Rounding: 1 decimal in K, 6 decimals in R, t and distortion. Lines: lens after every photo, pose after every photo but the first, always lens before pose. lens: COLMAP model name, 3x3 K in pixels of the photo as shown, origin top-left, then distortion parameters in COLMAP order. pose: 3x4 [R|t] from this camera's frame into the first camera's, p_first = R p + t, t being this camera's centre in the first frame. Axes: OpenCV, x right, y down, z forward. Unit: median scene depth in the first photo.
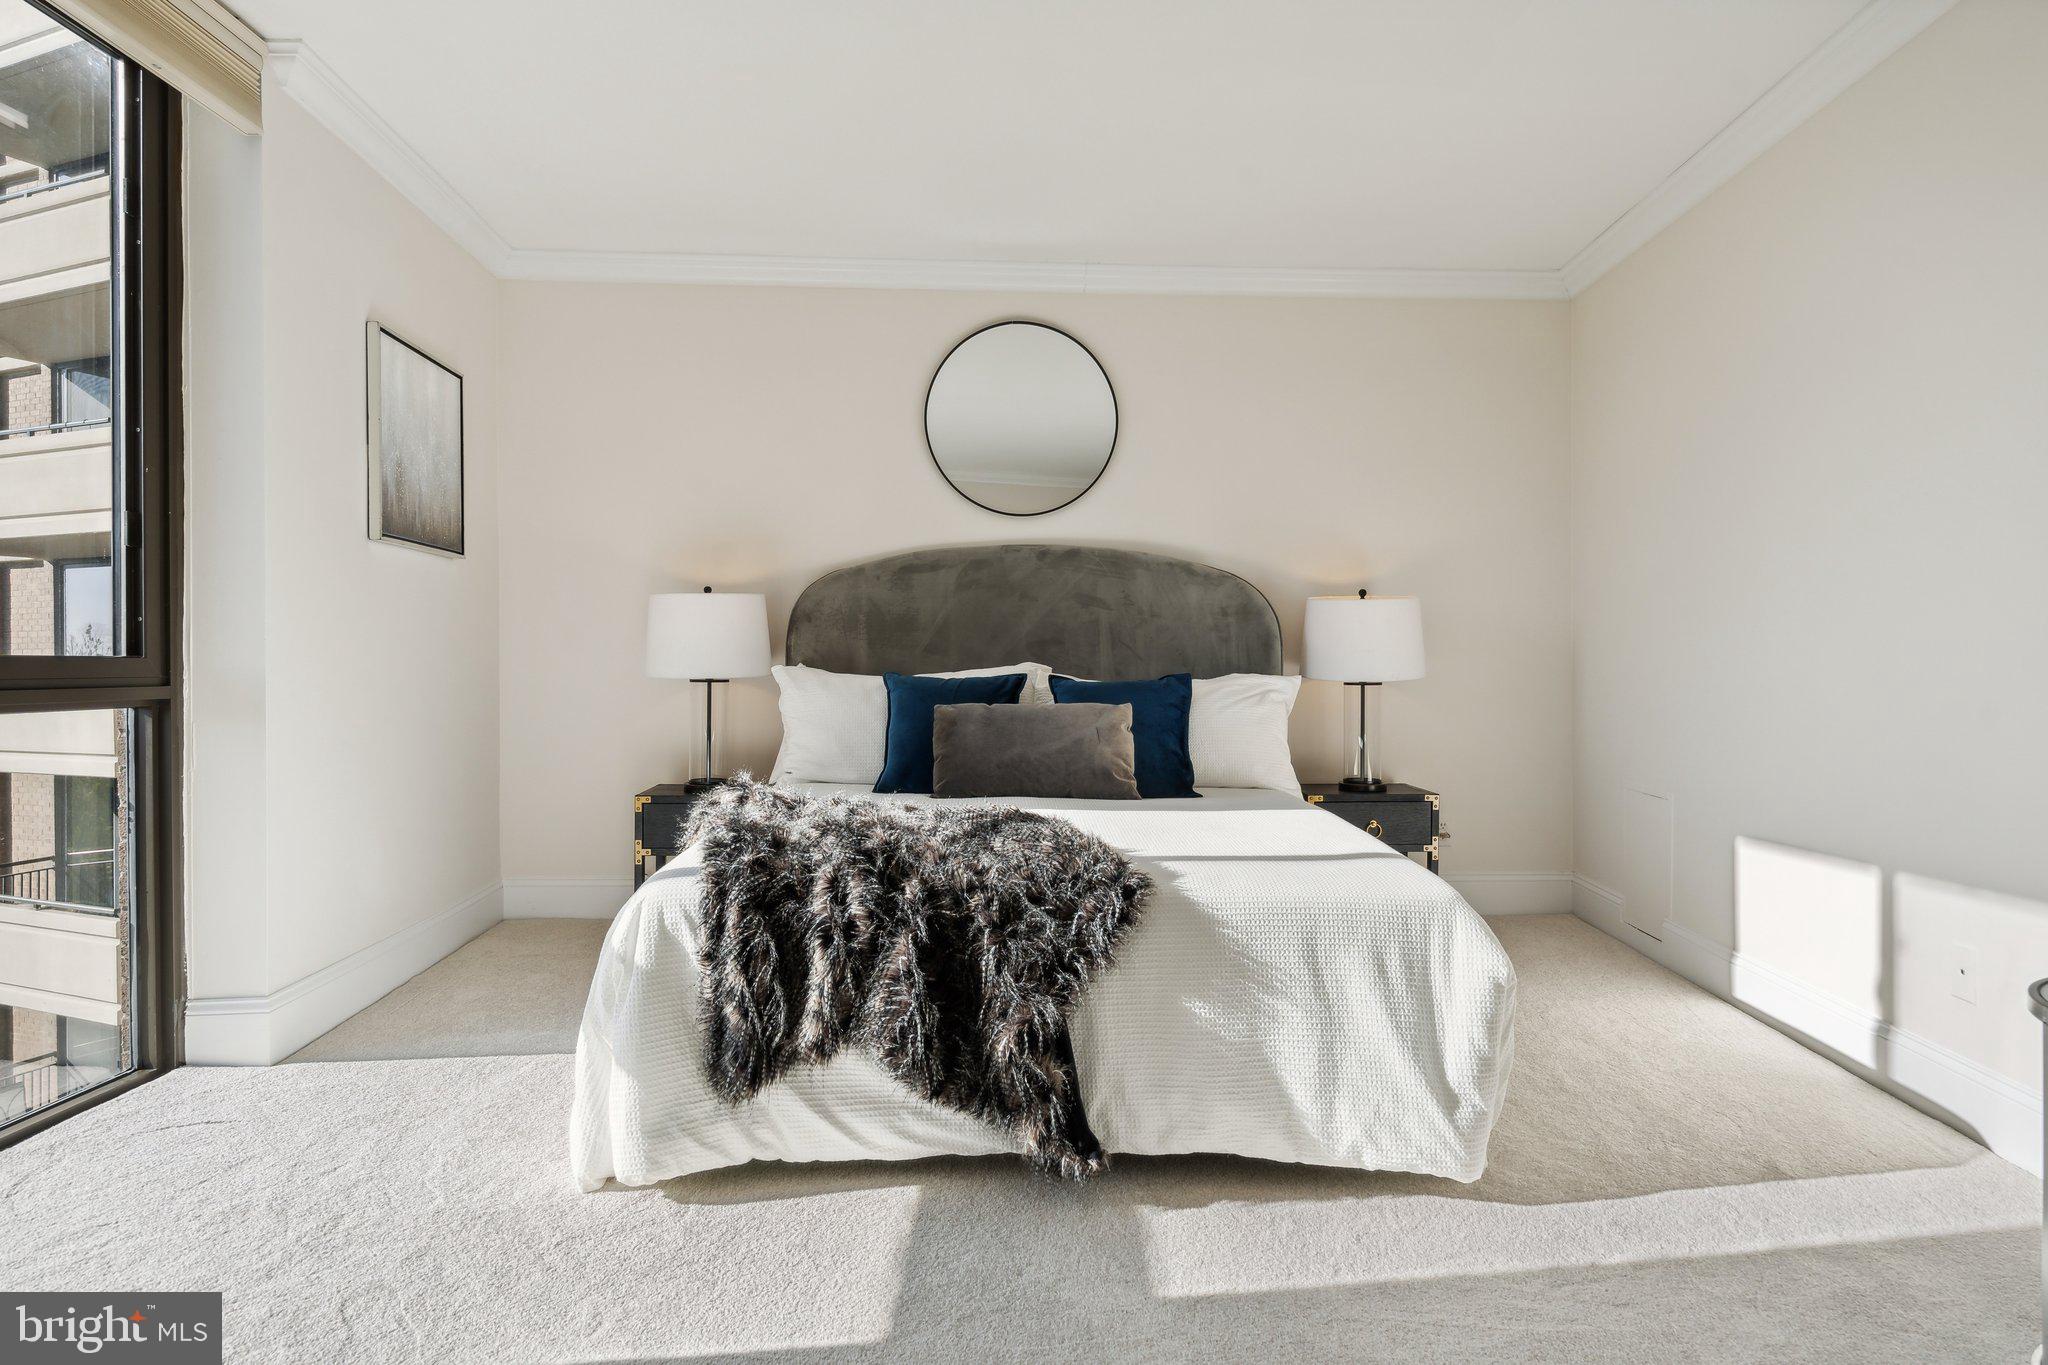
lens RADIAL K [[1208.7, 0, 1023.1], [0, 1208.7, 668.2], [0, 0, 1]] dist [0.003036, 0.000778]
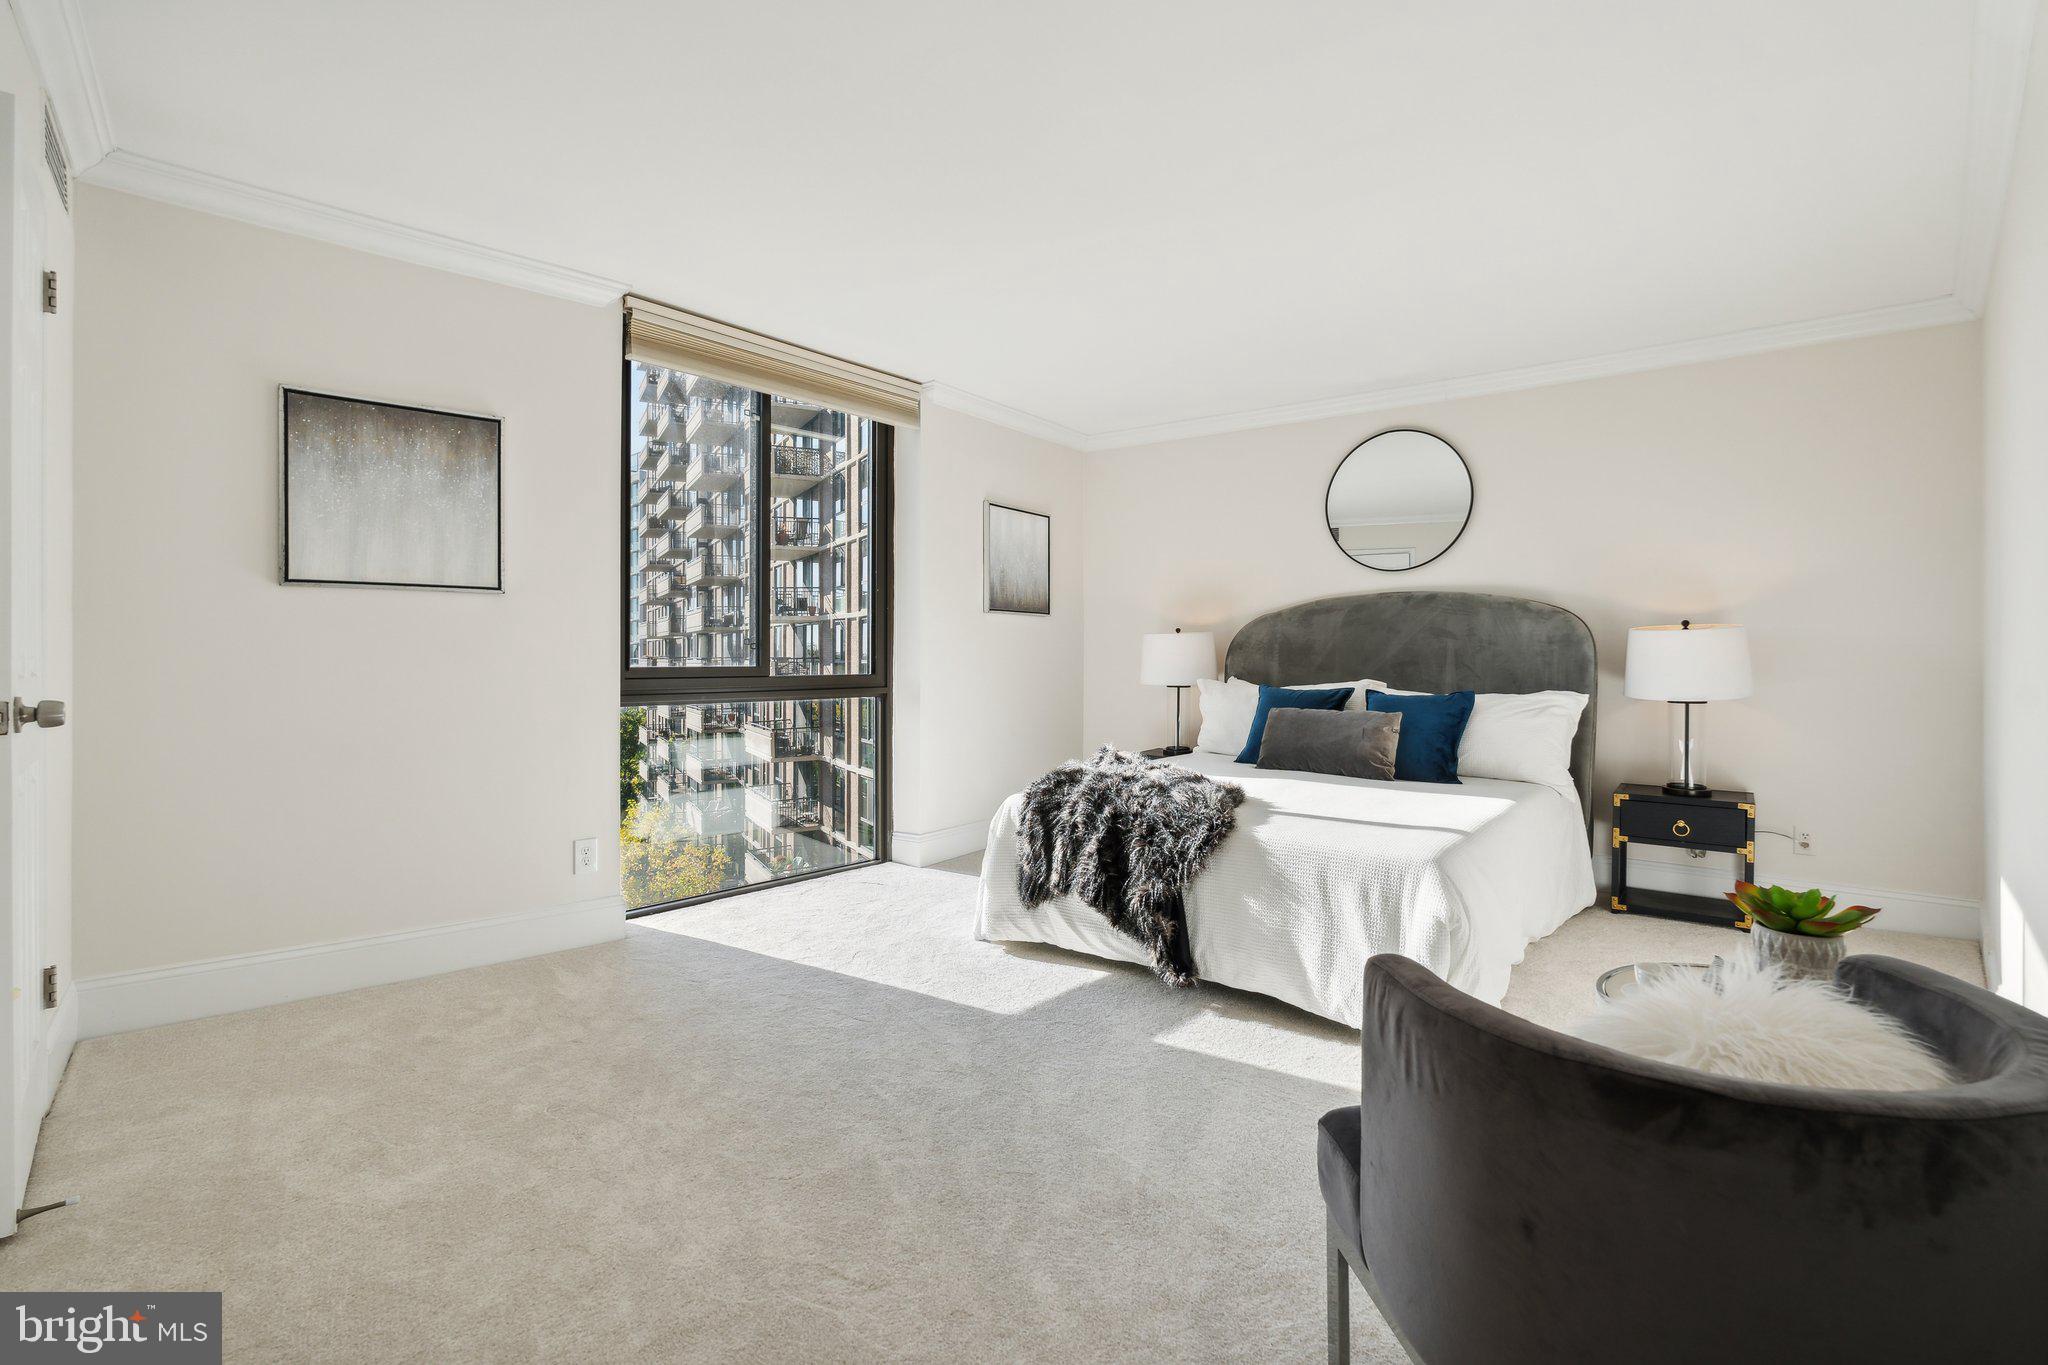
lens RADIAL K [[930.9, 0, 1021.7], [0, 930.9, 655.8], [0, 0, 1]] dist [-0.001973, 0.000057]
pose [[0.767322, 0.003205, -0.641255, 0.555740], [-0.005459, 0.999984, -0.001535, -0.040462], [0.641239, 0.004678, 0.767327, -0.136540]]
